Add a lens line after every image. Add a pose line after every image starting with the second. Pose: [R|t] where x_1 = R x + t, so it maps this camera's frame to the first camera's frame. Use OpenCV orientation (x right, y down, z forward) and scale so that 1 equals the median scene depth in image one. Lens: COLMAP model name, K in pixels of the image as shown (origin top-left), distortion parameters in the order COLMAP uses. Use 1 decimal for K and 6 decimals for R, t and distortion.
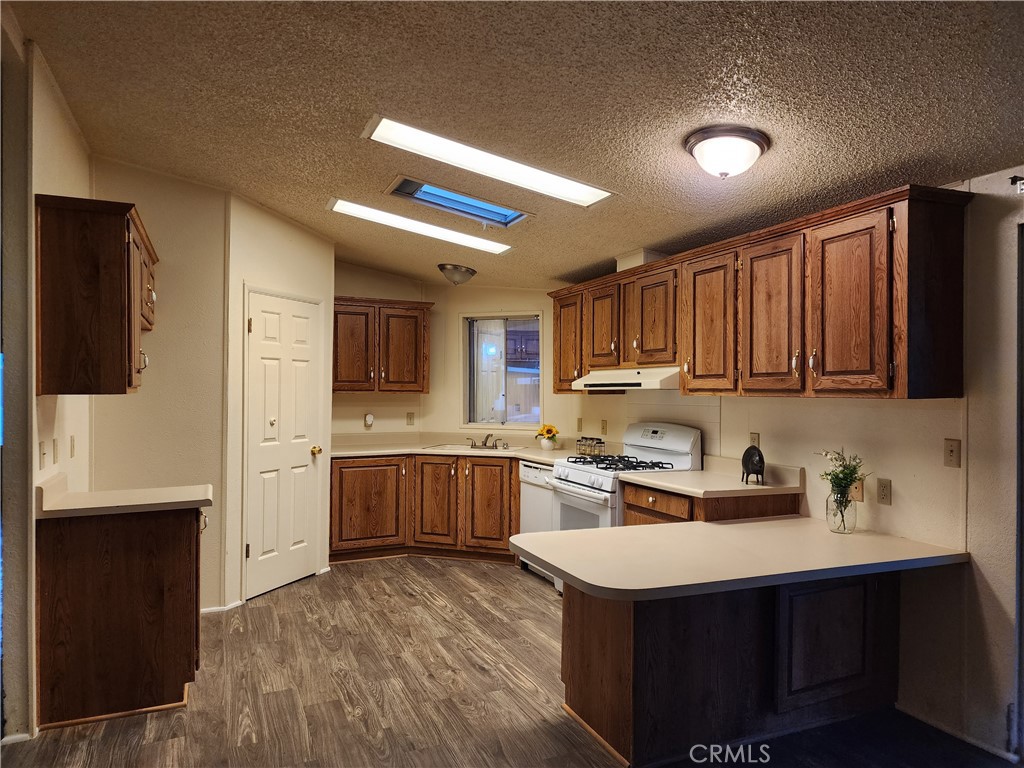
lens RADIAL K [[678.9, 0, 539.4], [0, 678.9, 390.0], [0, 0, 1]] dist [0.045311, -0.027812]
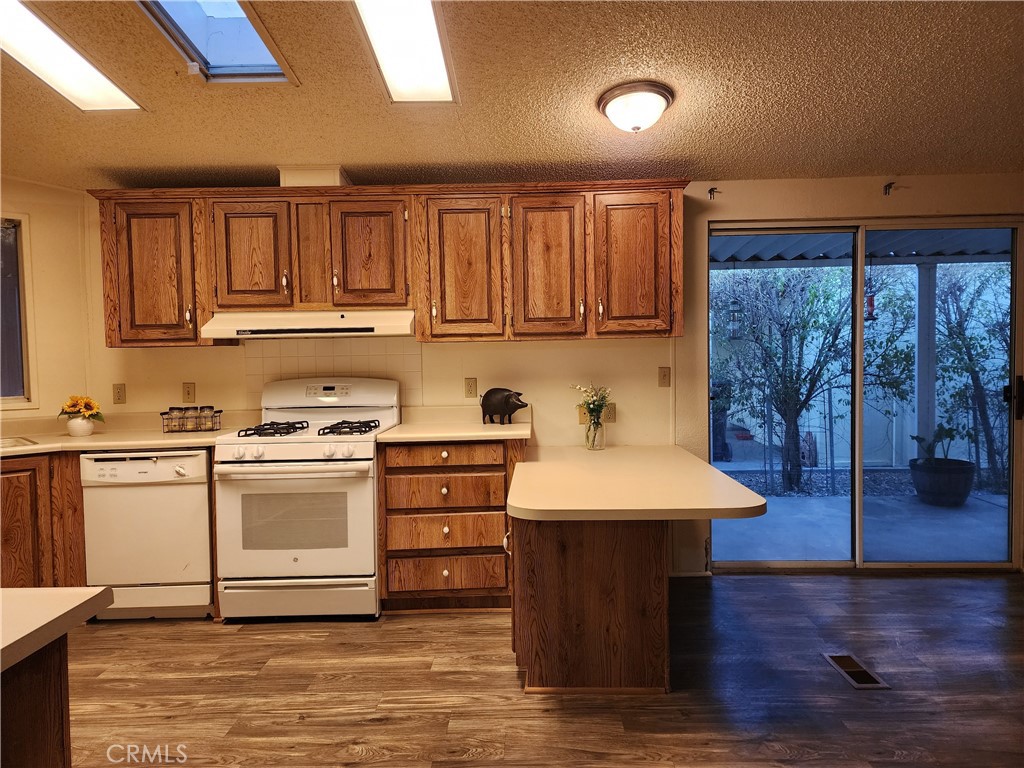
lens RADIAL K [[678.9, 0, 519.6], [0, 678.9, 376.7], [0, 0, 1]] dist [0.045311, -0.027812]
pose [[0.437530, -0.043798, 0.898136, -0.579740], [0.020043, 0.999040, 0.038954, 0.022736], [-0.898980, 0.000958, 0.437988, 0.497472]]
